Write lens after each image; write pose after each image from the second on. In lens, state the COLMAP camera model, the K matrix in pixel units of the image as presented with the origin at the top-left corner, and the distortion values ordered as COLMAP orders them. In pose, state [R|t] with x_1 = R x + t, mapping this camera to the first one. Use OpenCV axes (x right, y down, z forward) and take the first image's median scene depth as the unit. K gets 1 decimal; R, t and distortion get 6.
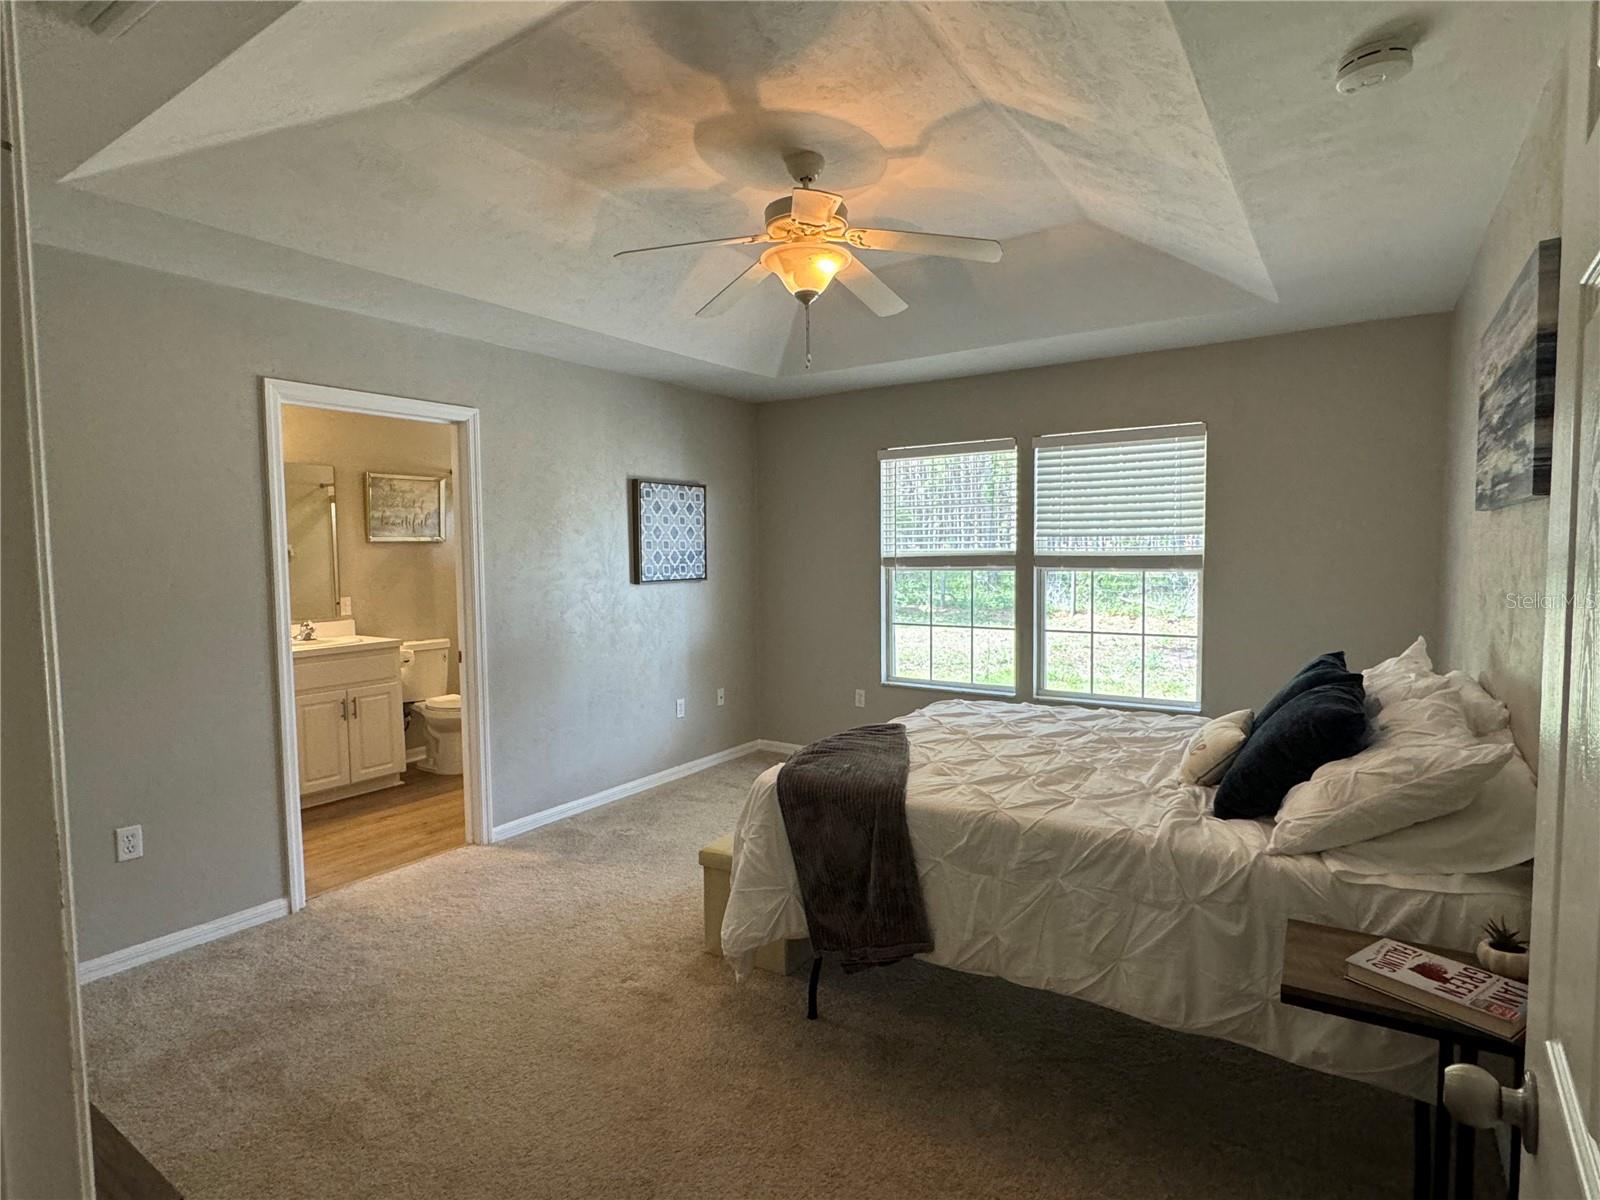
lens RADIAL K [[853.7, 0, 803.8], [0, 853.7, 600.7], [0, 0, 1]] dist [0.002434, 0.000092]
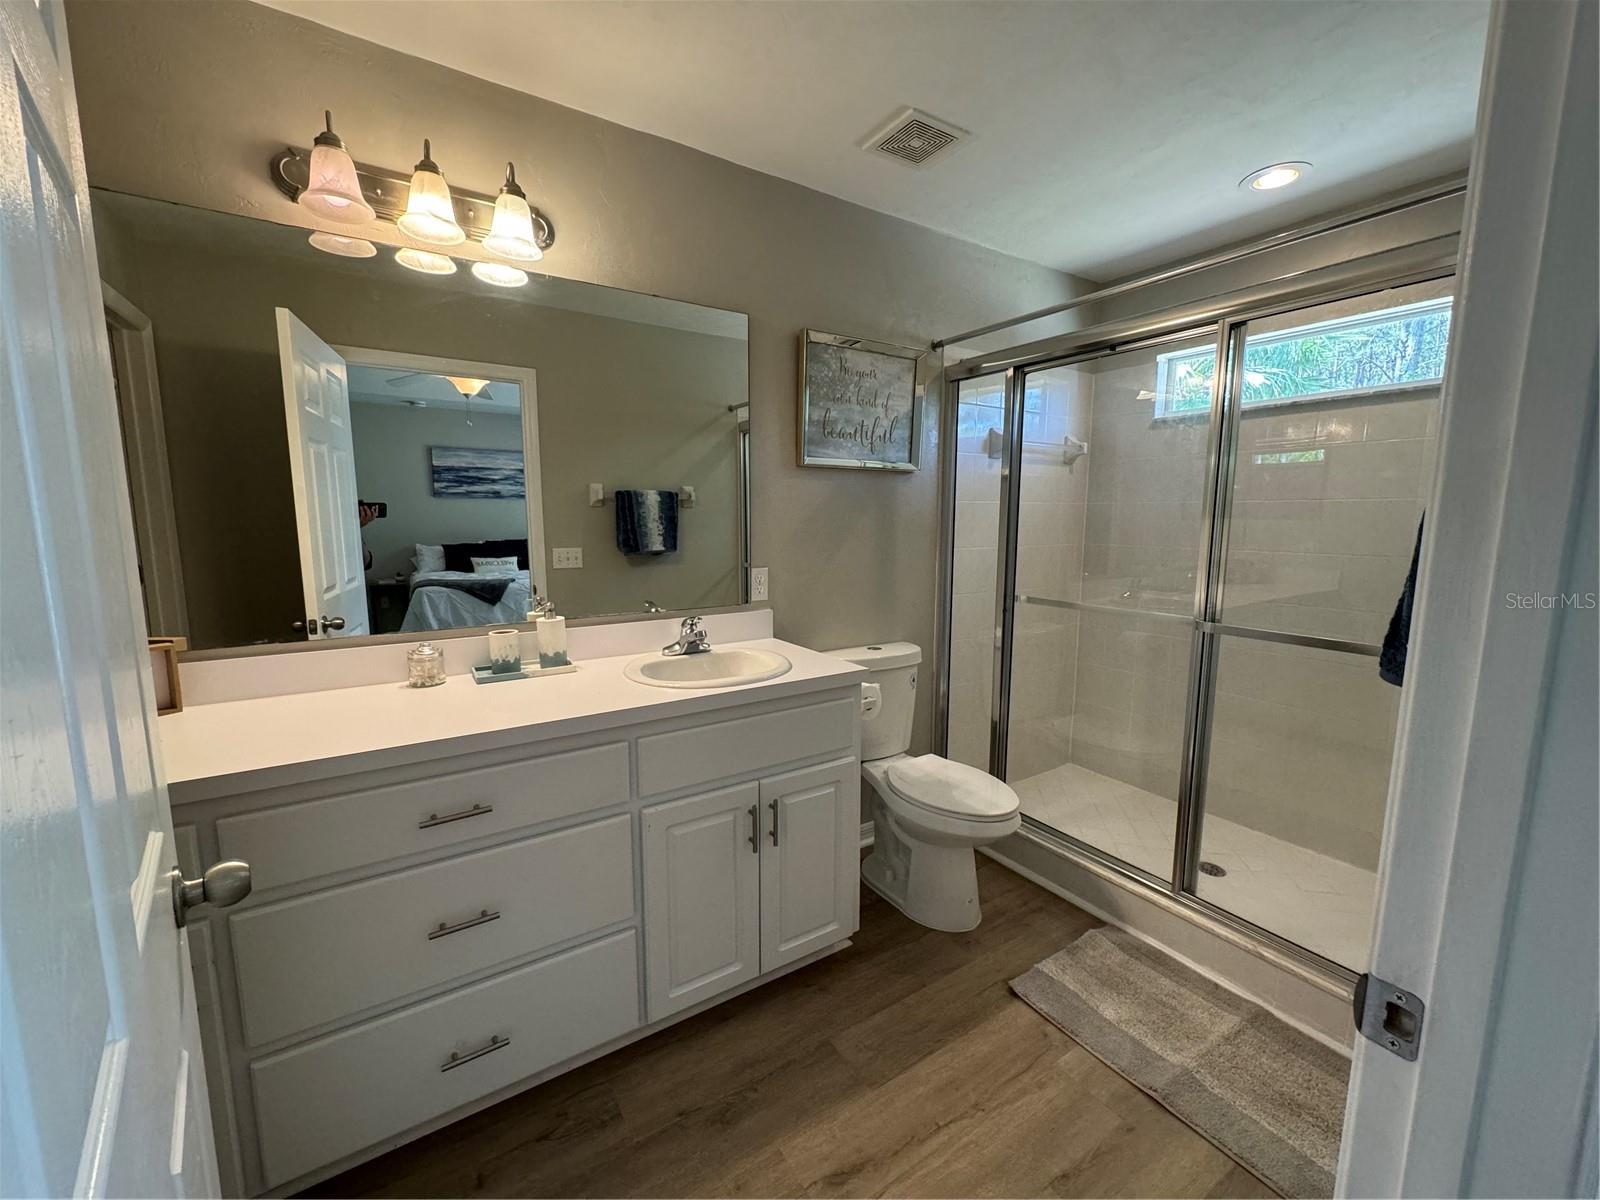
lens RADIAL K [[645.3, 0, 803.5], [0, 645.3, 599.3], [0, 0, 1]] dist [0.002103, 0.000127]
pose [[0.920275, 0.068746, -0.385186, -0.339411], [-0.041170, 0.995992, 0.079398, -0.017047], [0.389101, -0.057210, 0.919417, 0.610845]]
